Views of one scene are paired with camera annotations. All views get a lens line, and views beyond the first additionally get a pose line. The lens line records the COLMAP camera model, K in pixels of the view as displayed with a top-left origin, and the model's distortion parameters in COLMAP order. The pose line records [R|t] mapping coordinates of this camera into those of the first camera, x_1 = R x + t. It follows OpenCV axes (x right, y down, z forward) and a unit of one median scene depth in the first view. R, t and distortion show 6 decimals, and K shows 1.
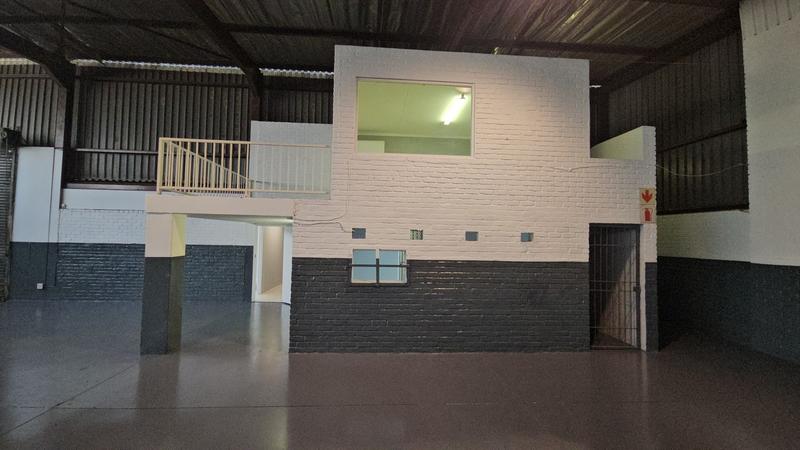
lens RADIAL K [[323.9, 0, 391.6], [0, 323.9, 222.8], [0, 0, 1]] dist [0.002905, -0.006727]
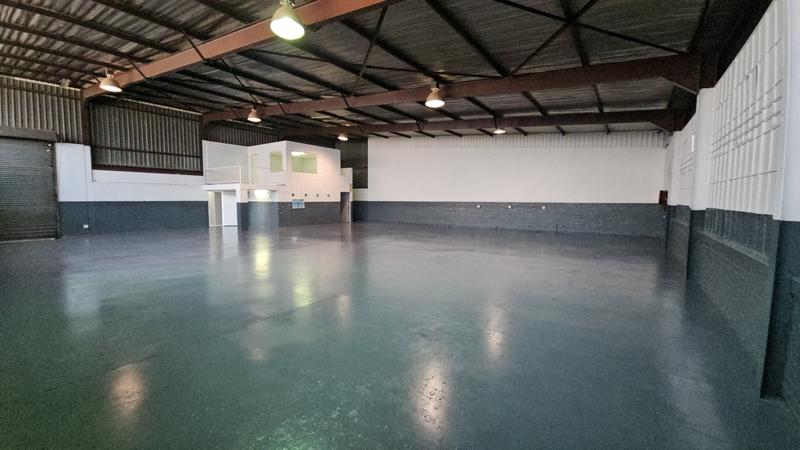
lens RADIAL K [[326.4, 0, 392.8], [0, 326.4, 222.1], [0, 0, 1]] dist [0.013645, -0.009574]
pose [[0.642401, -0.072058, 0.762974, -2.033725], [-0.023792, 0.993215, 0.113835, -0.101127], [-0.766000, -0.091280, 0.636327, -2.057514]]
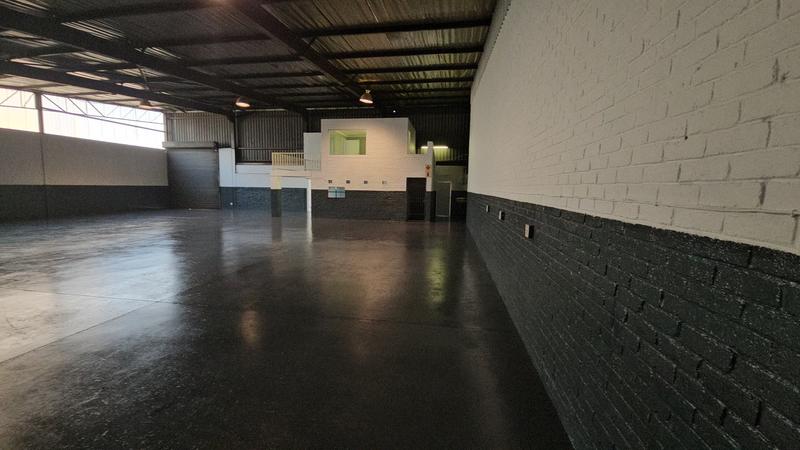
lens RADIAL K [[326.4, 0, 392.8], [0, 326.4, 222.1], [0, 0, 1]] dist [0.013645, -0.009574]
pose [[0.971138, 0.021325, -0.237565, 1.147181], [0.012758, 0.989925, 0.141016, -0.017469], [0.238178, -0.139976, 0.961081, -1.800536]]
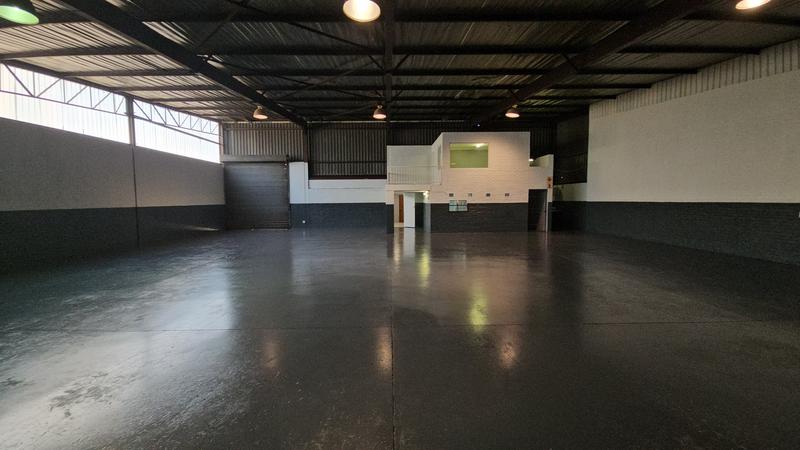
lens RADIAL K [[326.4, 0, 392.8], [0, 326.4, 222.1], [0, 0, 1]] dist [0.013645, -0.009574]
pose [[0.997840, -0.025050, -0.060734, -0.436056], [0.031621, 0.993453, 0.109777, -0.066979], [0.057587, -0.111461, 0.992099, -1.990647]]
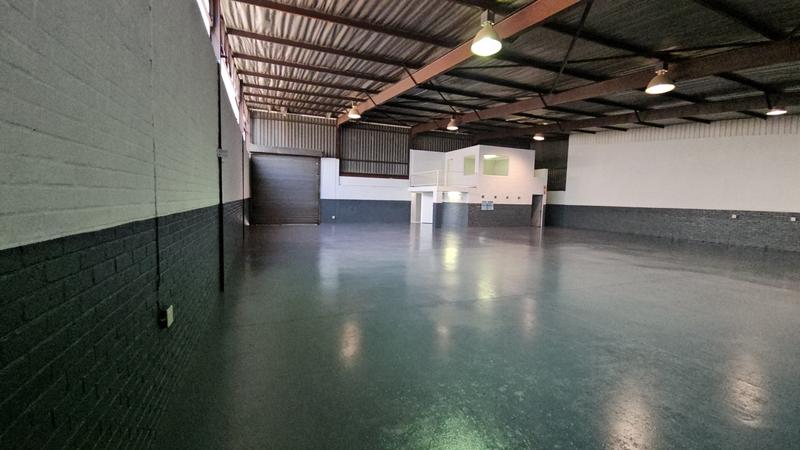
lens RADIAL K [[323.9, 0, 391.6], [0, 323.9, 222.8], [0, 0, 1]] dist [0.002905, -0.006727]
pose [[0.954719, -0.018919, 0.296905, -2.068357], [-0.018795, 0.992147, 0.123657, -0.104863], [-0.296913, -0.123638, 0.946866, -2.123318]]
